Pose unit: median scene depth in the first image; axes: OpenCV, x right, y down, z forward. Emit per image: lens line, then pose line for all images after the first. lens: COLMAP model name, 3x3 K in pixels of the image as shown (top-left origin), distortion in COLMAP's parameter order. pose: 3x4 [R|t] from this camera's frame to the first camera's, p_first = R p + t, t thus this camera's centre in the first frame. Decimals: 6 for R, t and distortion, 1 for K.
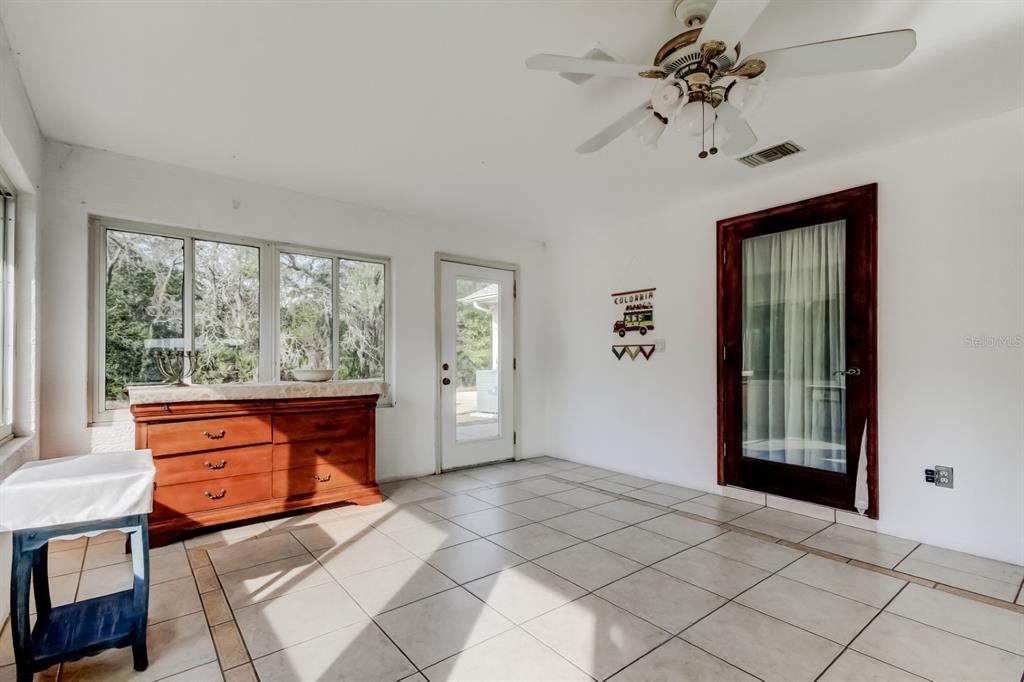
lens RADIAL K [[479.1, 0, 514.0], [0, 479.1, 356.1], [0, 0, 1]] dist [0.026191, -0.005187]
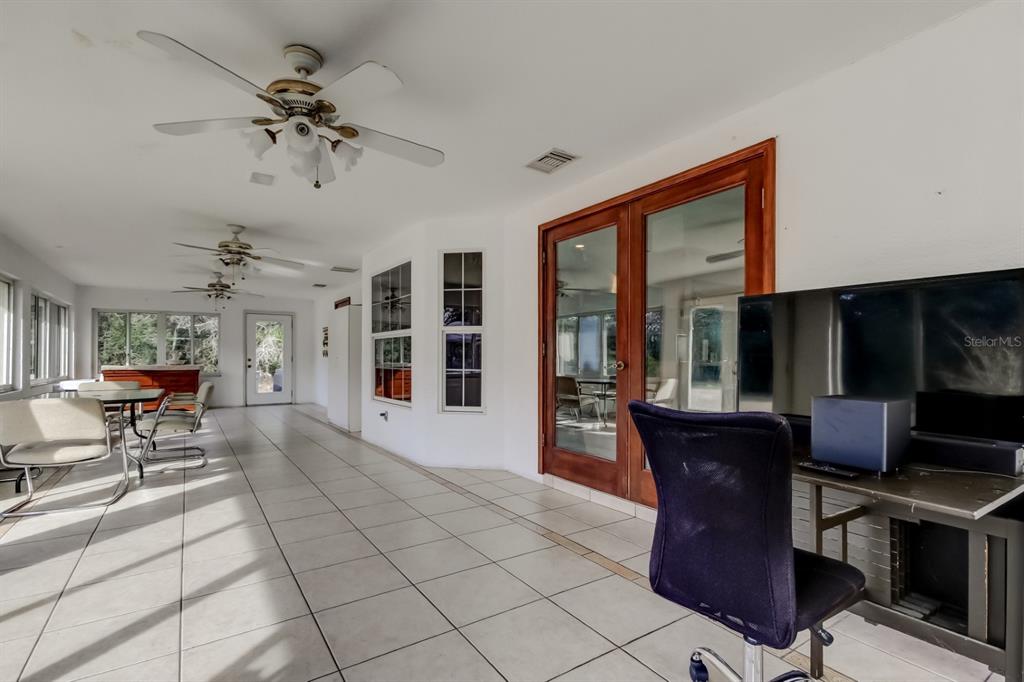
lens RADIAL K [[479.1, 0, 509.4], [0, 479.1, 358.1], [0, 0, 1]] dist [0.026191, -0.005187]
pose [[0.996953, 0.001215, -0.077996, 1.343370], [-0.000355, 0.999939, 0.011046, -0.012701], [0.078005, -0.010985, 0.996892, -1.249654]]
